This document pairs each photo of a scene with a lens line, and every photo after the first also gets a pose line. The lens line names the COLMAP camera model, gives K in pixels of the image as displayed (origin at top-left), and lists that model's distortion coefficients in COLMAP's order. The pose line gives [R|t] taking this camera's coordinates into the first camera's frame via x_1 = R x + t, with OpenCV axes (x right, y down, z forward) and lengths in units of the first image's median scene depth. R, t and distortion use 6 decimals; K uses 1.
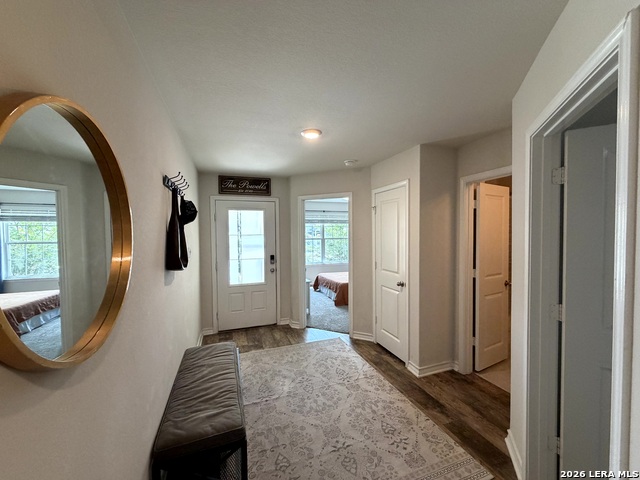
lens RADIAL K [[255.0, 0, 317.2], [0, 255.0, 239.1], [0, 0, 1]] dist [0.000586, -0.000600]
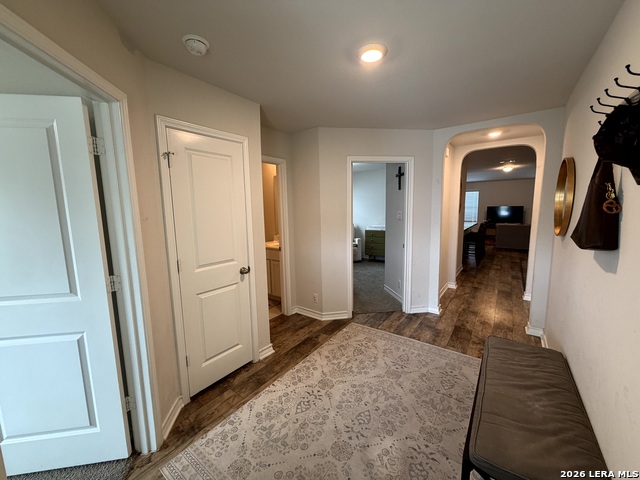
lens RADIAL K [[255.0, 0, 317.3], [0, 255.0, 241.1], [0, 0, 1]] dist [0.000586, -0.000600]
pose [[-0.555394, -0.089483, 0.826759, -0.485433], [0.042509, 0.989839, 0.135690, -0.014978], [-0.830500, 0.110506, -0.545947, 1.368346]]
